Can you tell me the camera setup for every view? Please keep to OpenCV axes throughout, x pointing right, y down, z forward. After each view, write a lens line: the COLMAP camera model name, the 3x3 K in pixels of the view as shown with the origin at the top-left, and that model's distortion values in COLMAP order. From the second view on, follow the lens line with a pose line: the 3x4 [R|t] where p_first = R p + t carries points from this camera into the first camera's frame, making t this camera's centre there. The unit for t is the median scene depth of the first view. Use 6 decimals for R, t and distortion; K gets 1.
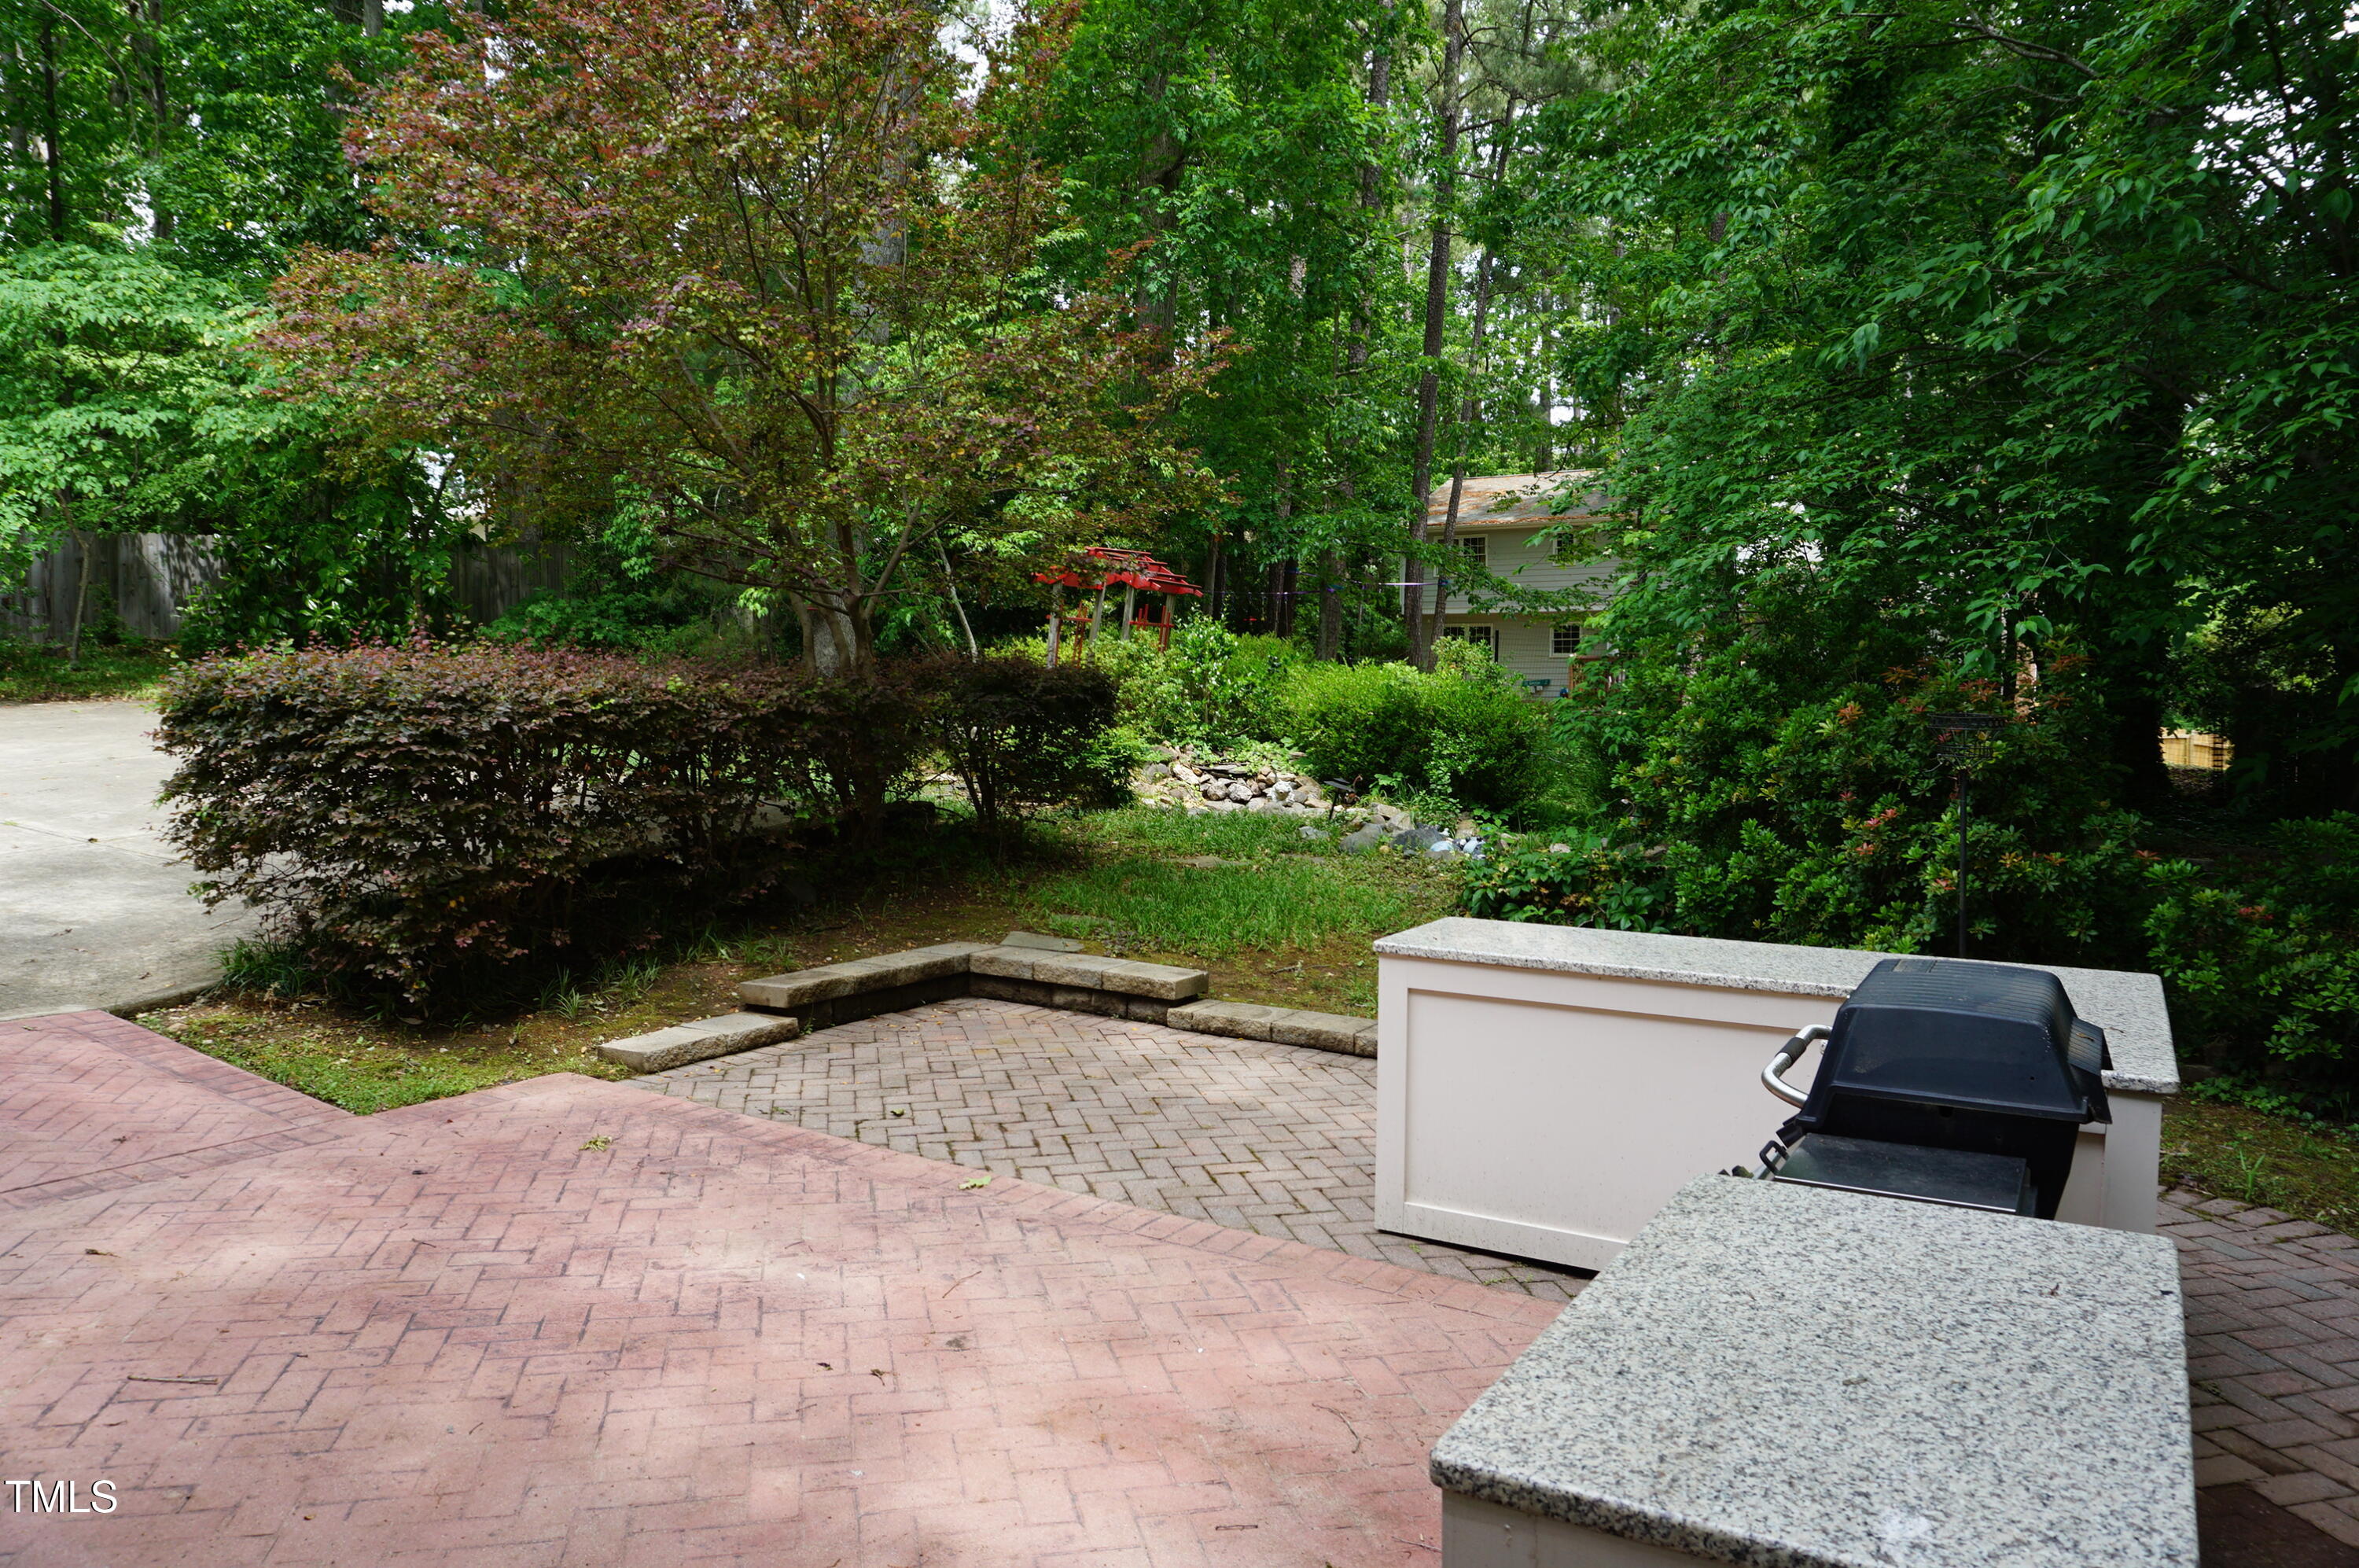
lens RADIAL K [[1582.1, 0, 1174.9], [0, 1582.1, 782.6], [0, 0, 1]] dist [-0.047339, 0.035745]
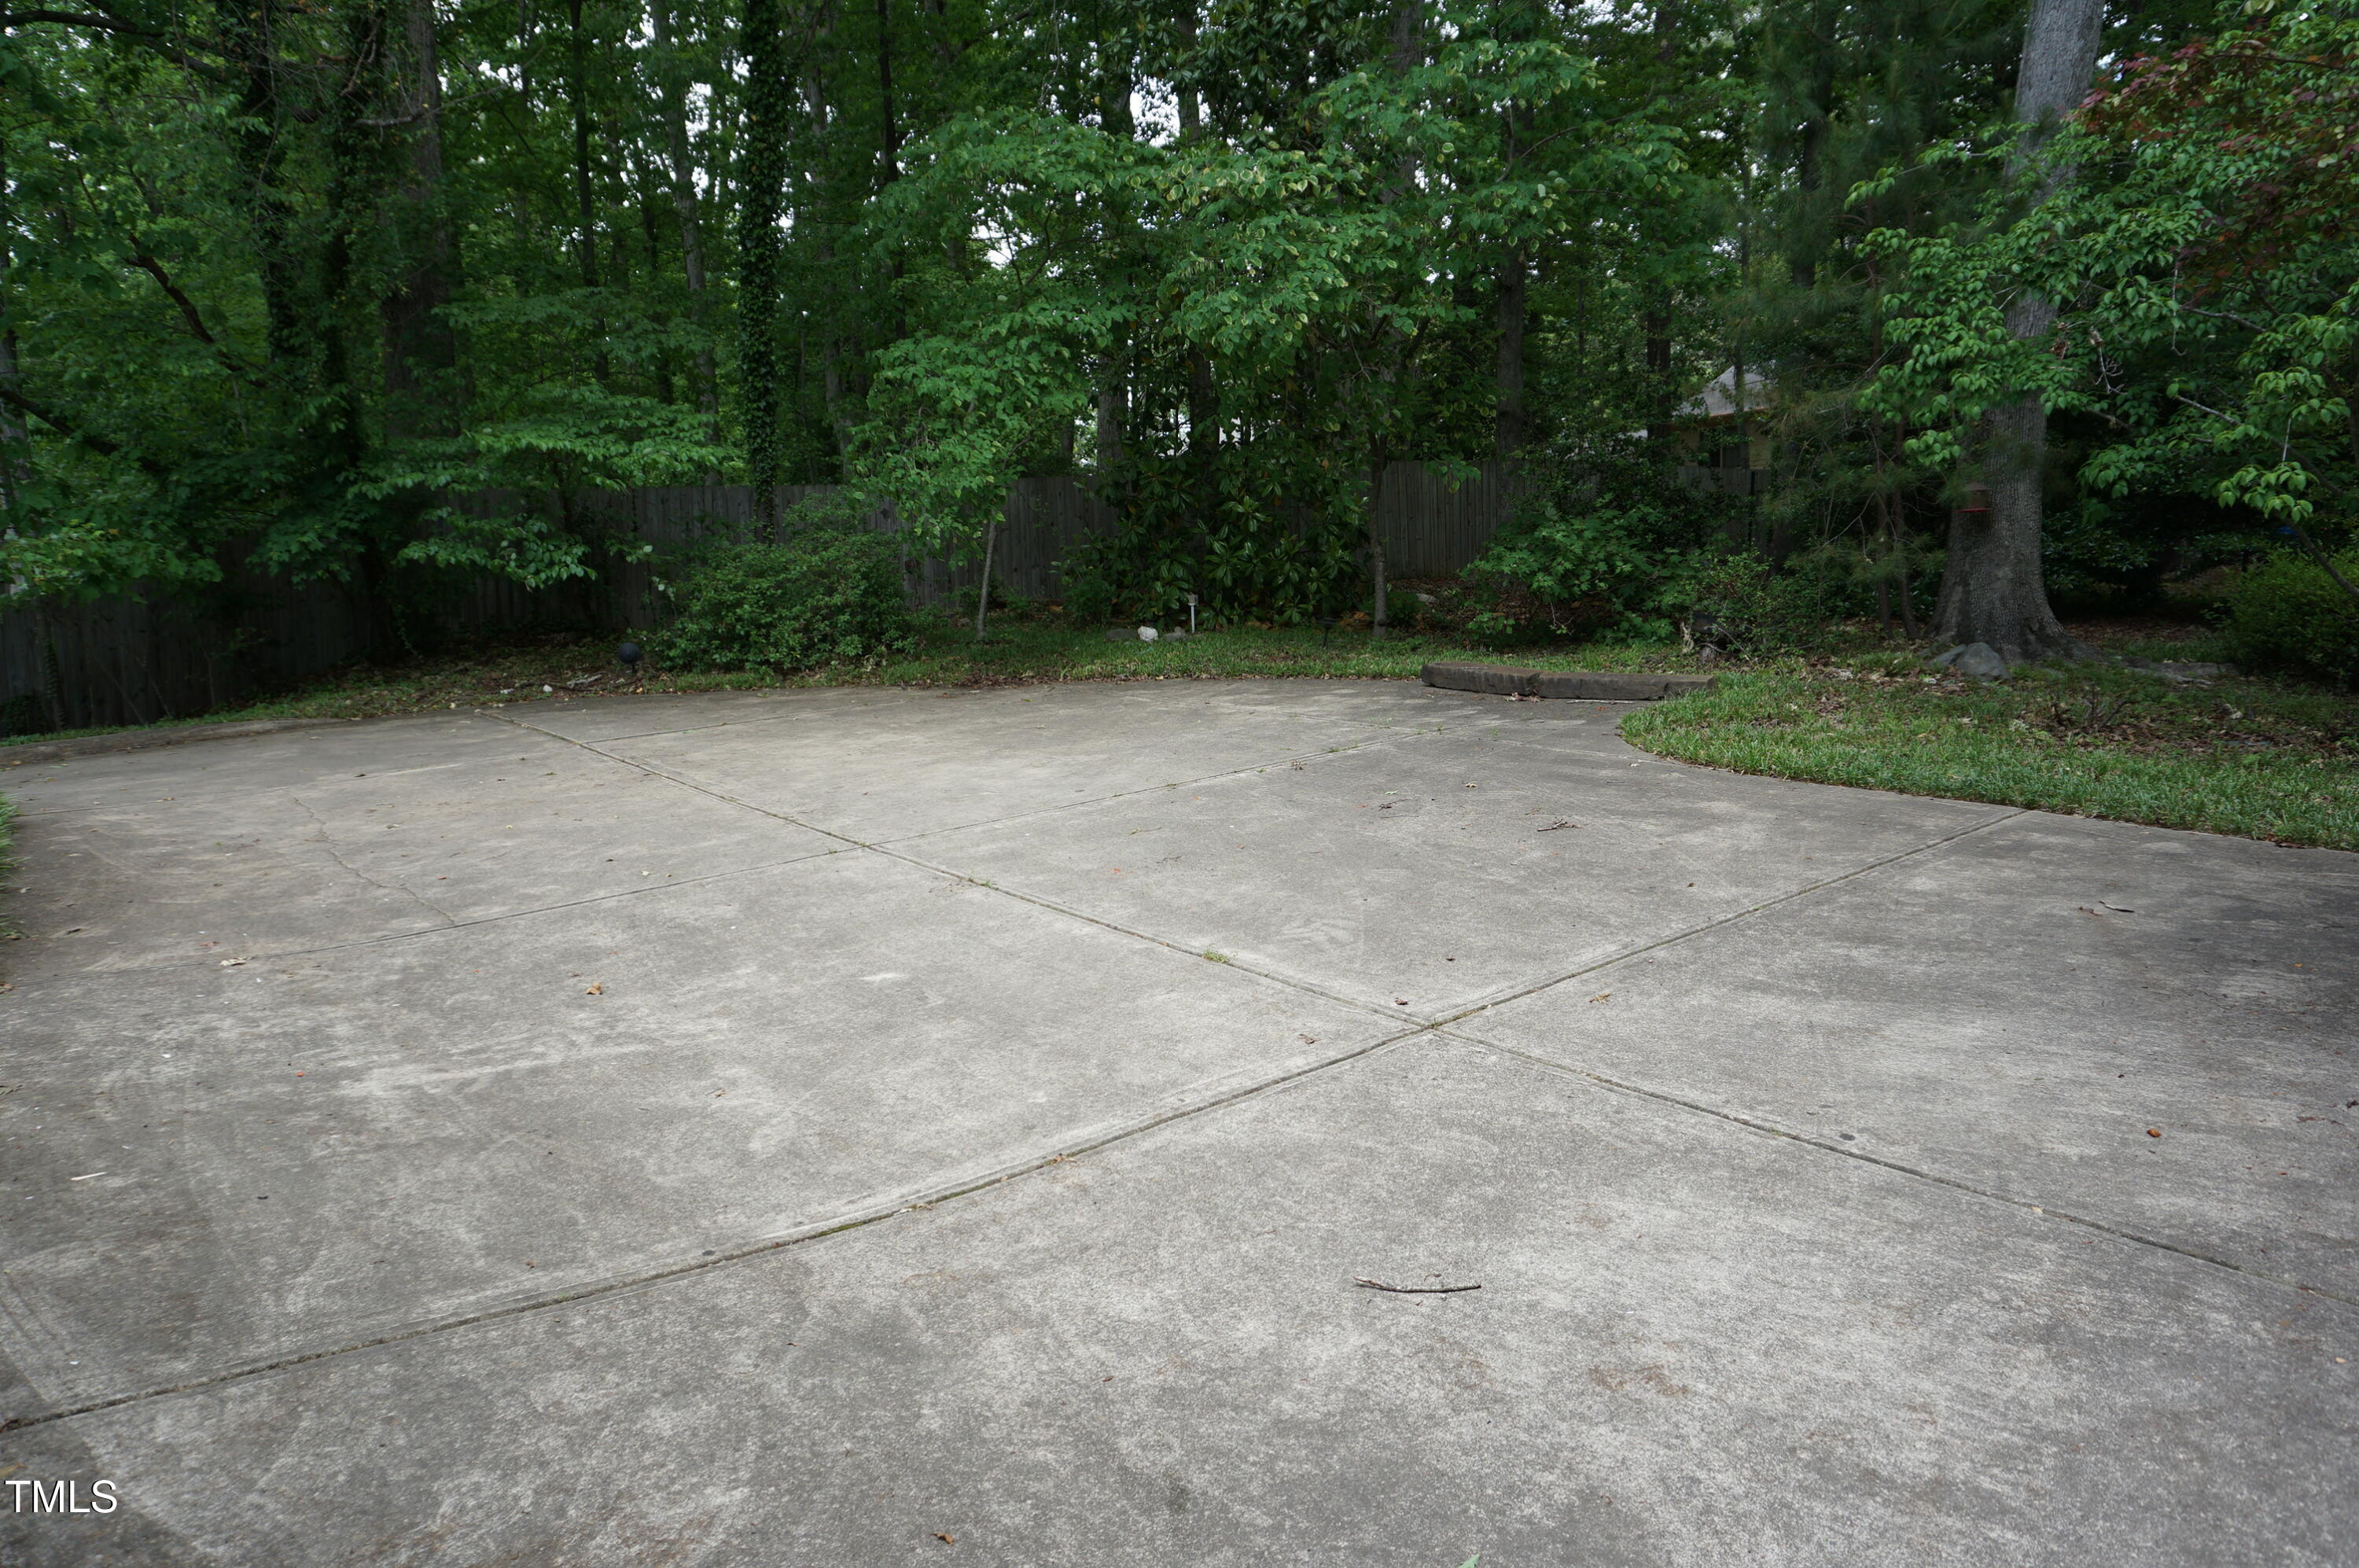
lens RADIAL K [[1582.1, 0, 1163.4], [0, 1582.1, 729.9], [0, 0, 1]] dist [-0.047339, 0.035745]
pose [[0.923209, -0.017256, -0.383912, -0.809304], [0.022929, 0.999685, 0.010203, -0.089198], [0.383615, -0.018222, 0.923314, 0.710592]]
